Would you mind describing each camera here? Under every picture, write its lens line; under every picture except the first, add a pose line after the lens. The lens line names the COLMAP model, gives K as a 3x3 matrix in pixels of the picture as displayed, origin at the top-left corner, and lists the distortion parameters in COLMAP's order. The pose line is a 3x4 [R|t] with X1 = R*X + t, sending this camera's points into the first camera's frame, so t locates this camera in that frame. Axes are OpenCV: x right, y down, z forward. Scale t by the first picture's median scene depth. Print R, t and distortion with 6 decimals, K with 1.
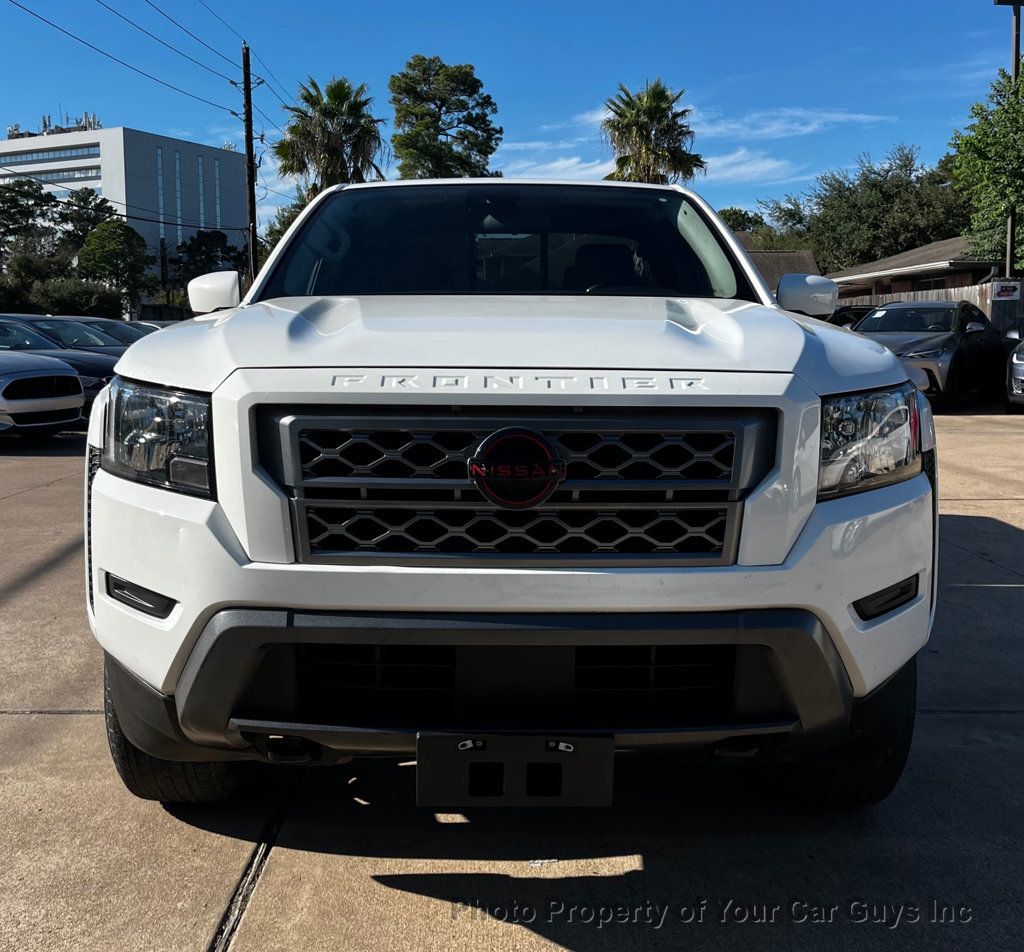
lens RADIAL K [[1086.1, 0, 530.5], [0, 1086.1, 455.5], [0, 0, 1]] dist [0.028770, 0.000000]
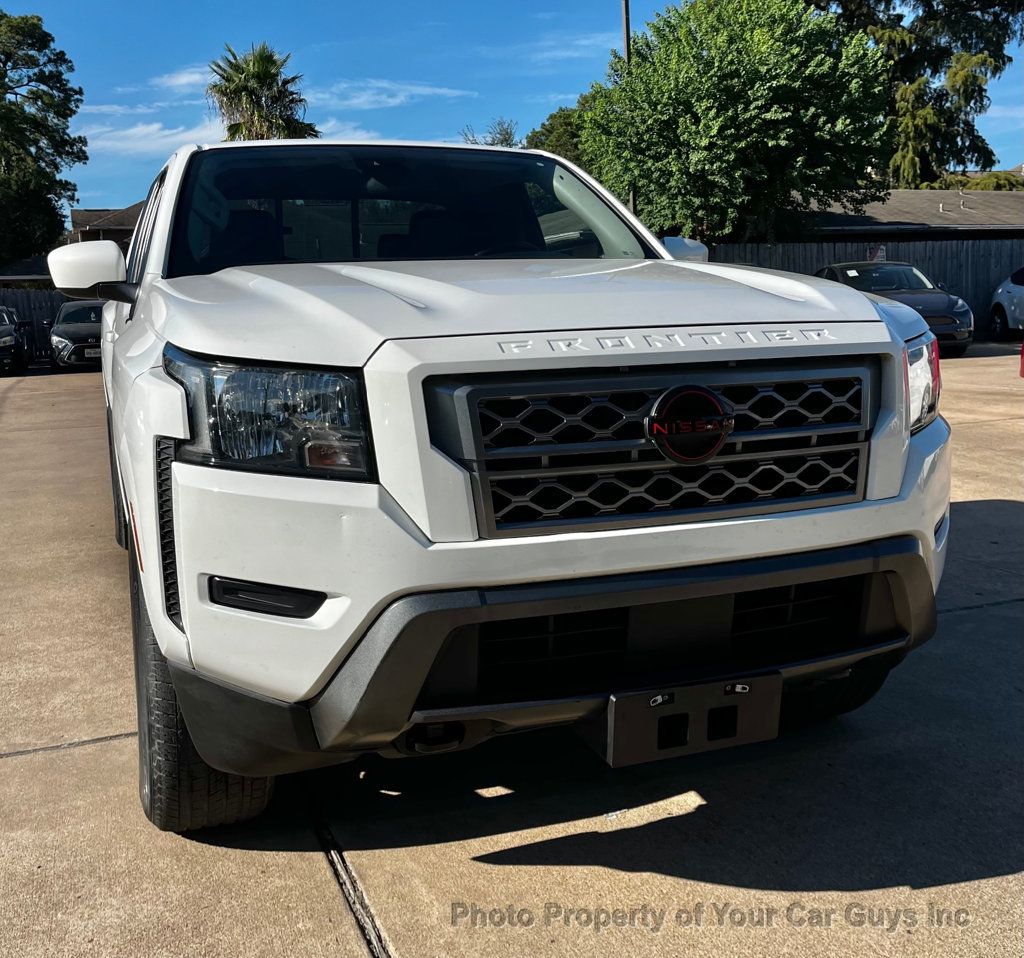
lens RADIAL K [[1093.1, 0, 511.8], [0, 1093.1, 477.4], [0, 0, 1]] dist [0.024262, 0.000000]
pose [[0.940902, -0.084150, 0.328057, -0.420482], [0.070459, 0.996083, 0.053423, -0.004351], [-0.331268, -0.027151, 0.943146, 0.074288]]
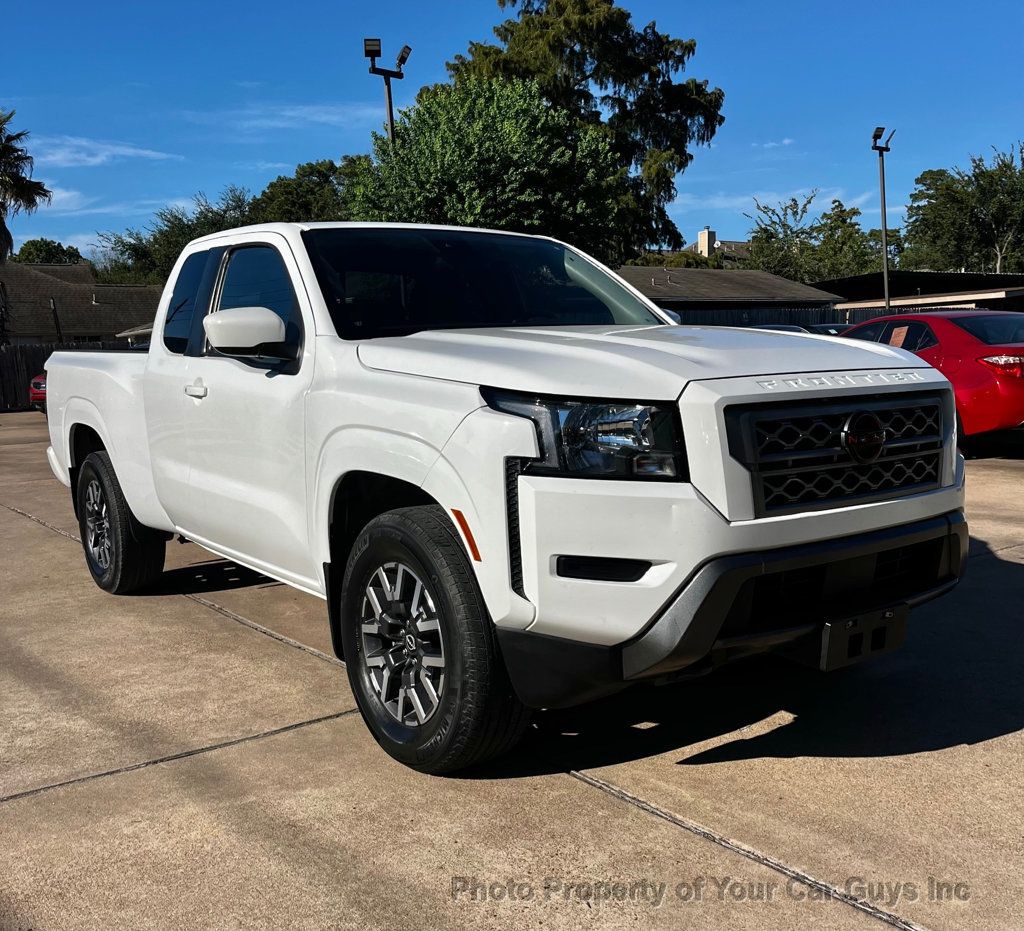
lens RADIAL K [[1032.1, 0, 522.2], [0, 1032.1, 535.1], [0, 0, 1]] dist [0.026597, 0.000000]
pose [[0.811547, -0.129314, 0.569798, -1.022841], [0.100580, 0.991562, 0.081778, -0.015320], [-0.575565, -0.009056, 0.817706, 0.077423]]
